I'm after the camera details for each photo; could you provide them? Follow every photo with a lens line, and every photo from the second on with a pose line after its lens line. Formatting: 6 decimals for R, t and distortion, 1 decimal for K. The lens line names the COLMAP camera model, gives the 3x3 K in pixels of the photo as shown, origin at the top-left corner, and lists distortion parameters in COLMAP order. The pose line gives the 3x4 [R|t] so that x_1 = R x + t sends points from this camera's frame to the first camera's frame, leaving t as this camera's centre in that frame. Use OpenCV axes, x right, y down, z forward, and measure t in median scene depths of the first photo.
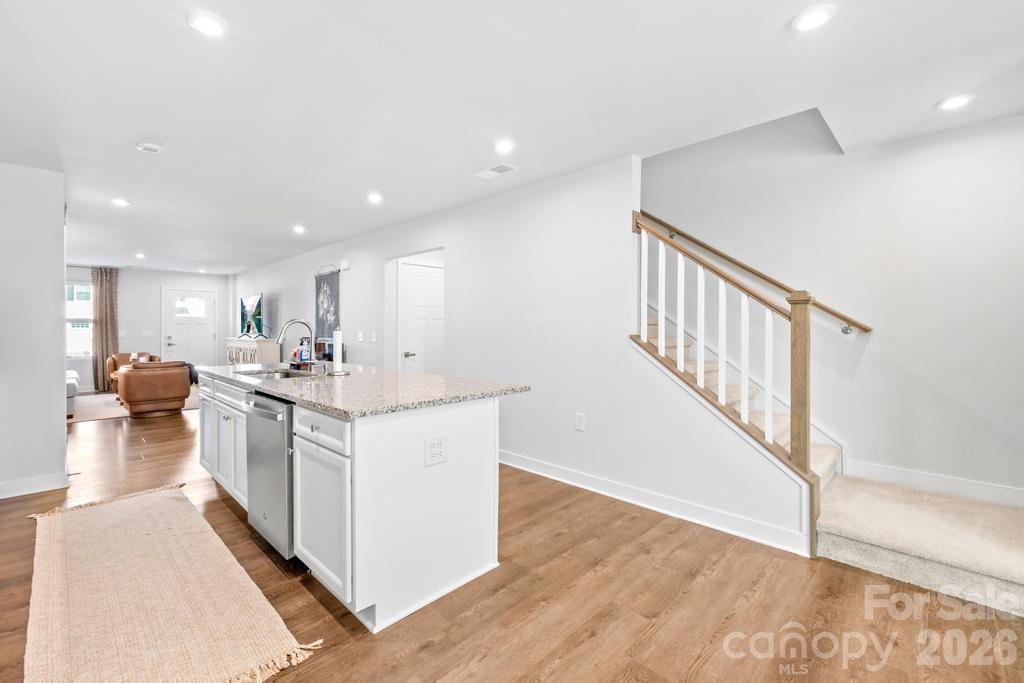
lens RADIAL K [[437.0, 0, 498.8], [0, 437.0, 328.8], [0, 0, 1]] dist [-0.014231, -0.000068]
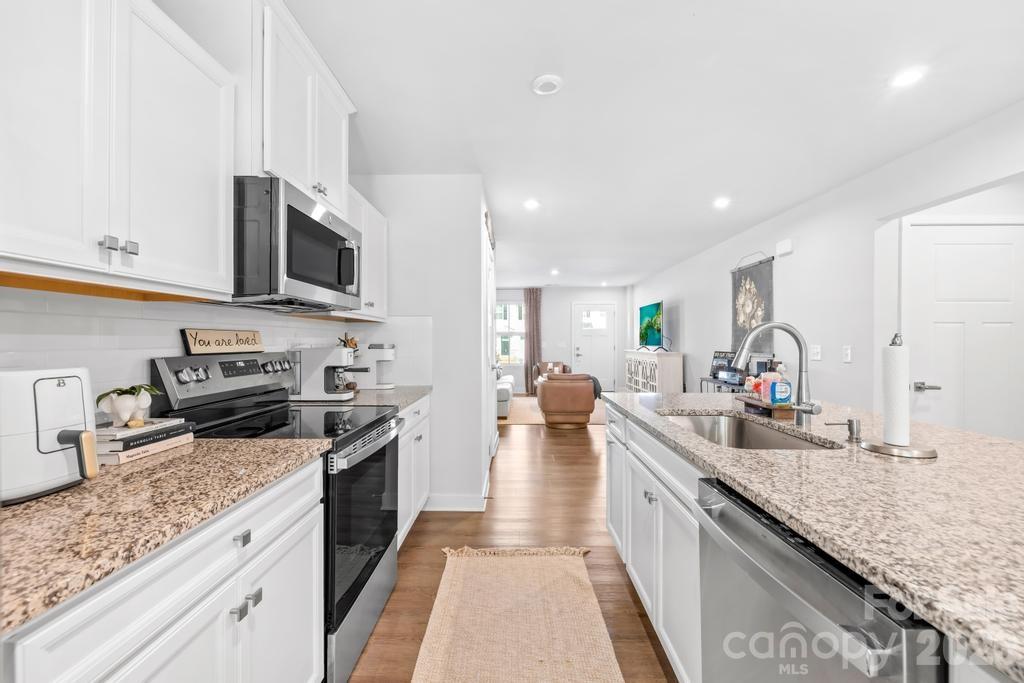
lens RADIAL K [[424.0, 0, 512.0], [0, 424.0, 341.5], [0, 0, 1]] dist [-0.000337, -0.000024]
pose [[0.691060, 0.001741, -0.722795, -0.159259], [0.000166, 0.999997, 0.002568, -0.000297], [0.722798, -0.001895, 0.691057, 0.219478]]
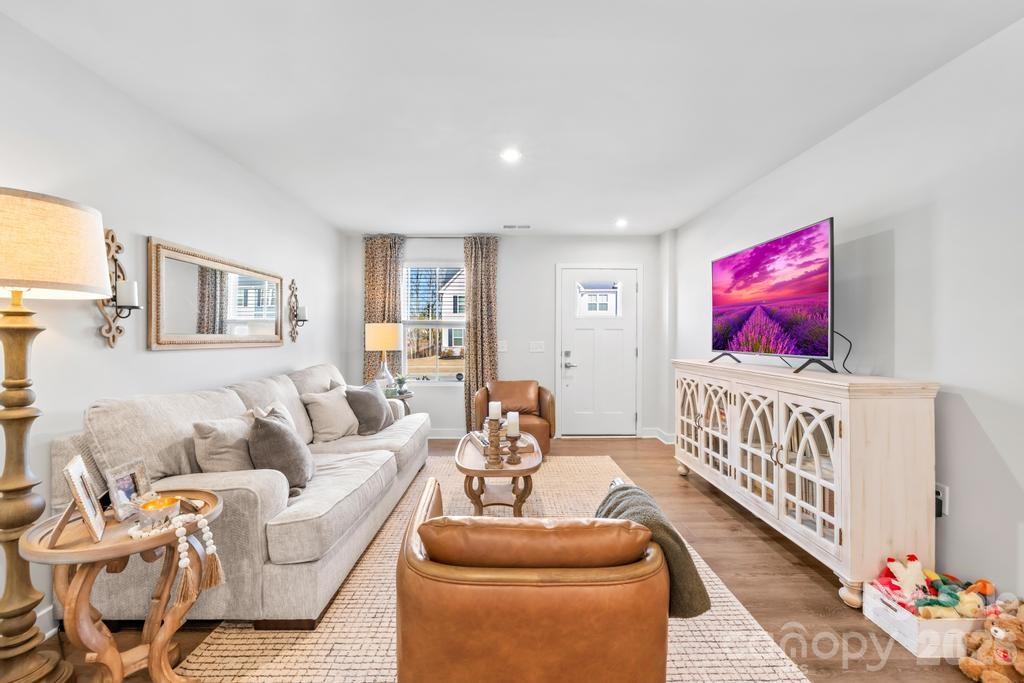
lens RADIAL K [[424.0, 0, 512.0], [0, 424.0, 341.5], [0, 0, 1]] dist [-0.000337, -0.000024]
pose [[0.721348, 0.012327, -0.692463, -0.620391], [-0.005956, 0.999915, 0.011596, -0.001735], [0.692547, -0.004240, 0.721360, 0.797556]]
